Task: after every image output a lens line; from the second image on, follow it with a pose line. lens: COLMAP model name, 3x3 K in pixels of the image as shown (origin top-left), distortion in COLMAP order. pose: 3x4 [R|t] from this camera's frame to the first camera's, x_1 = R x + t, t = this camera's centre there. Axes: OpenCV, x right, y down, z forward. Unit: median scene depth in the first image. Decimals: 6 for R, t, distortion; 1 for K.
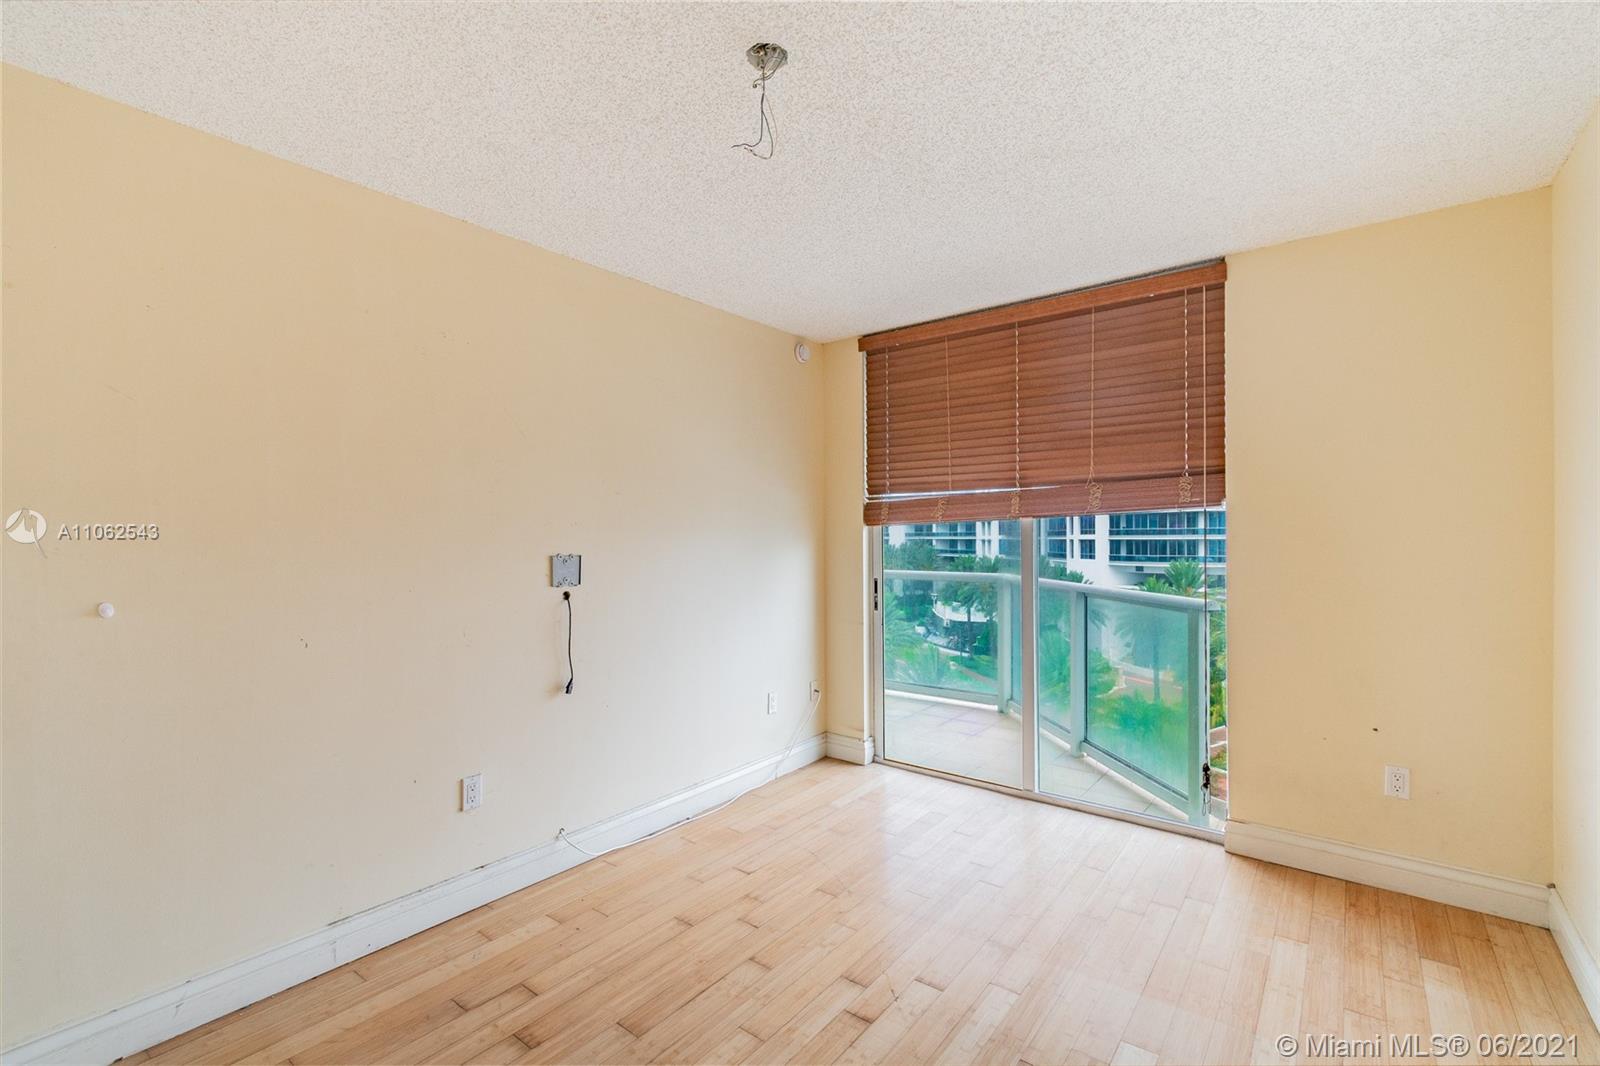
lens RADIAL K [[713.8, 0, 798.1], [0, 713.8, 536.6], [0, 0, 1]] dist [0.002437, -0.001042]
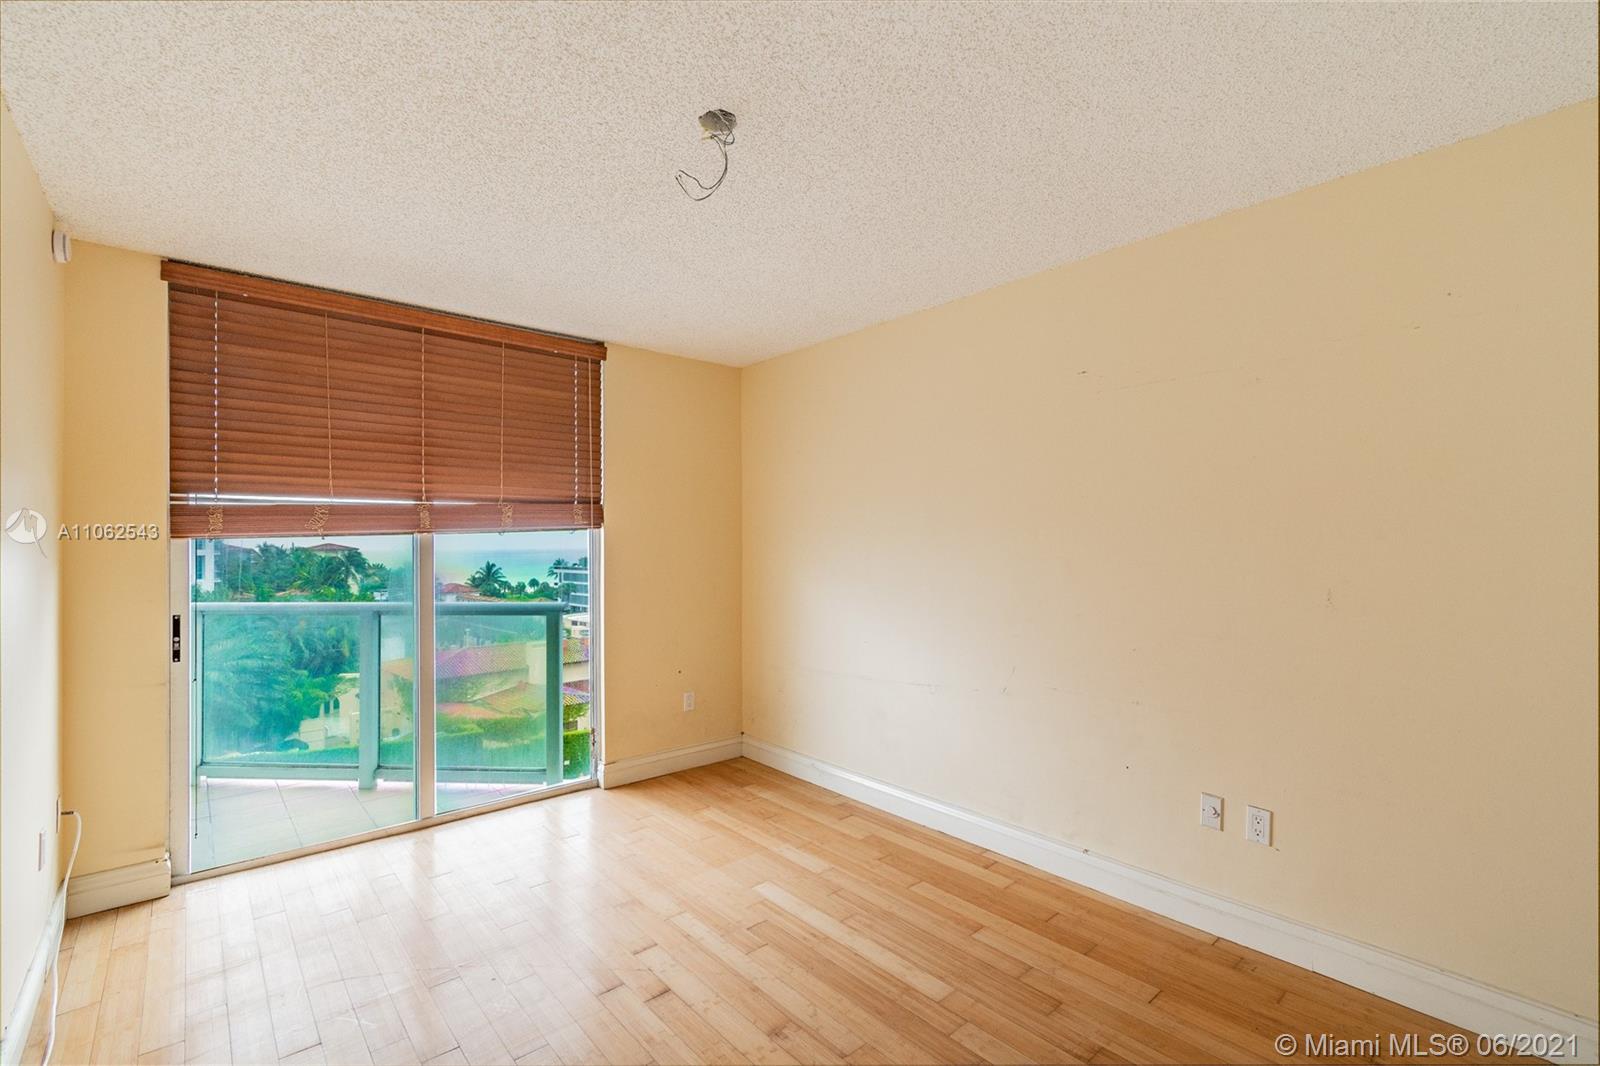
lens RADIAL K [[713.8, 0, 807.5], [0, 713.8, 535.6], [0, 0, 1]] dist [0.002437, -0.001042]
pose [[0.173990, 0.018416, 0.984575, -0.668095], [0.006759, 0.999779, -0.019895, -0.000225], [-0.984724, 0.010116, 0.173827, 0.408516]]
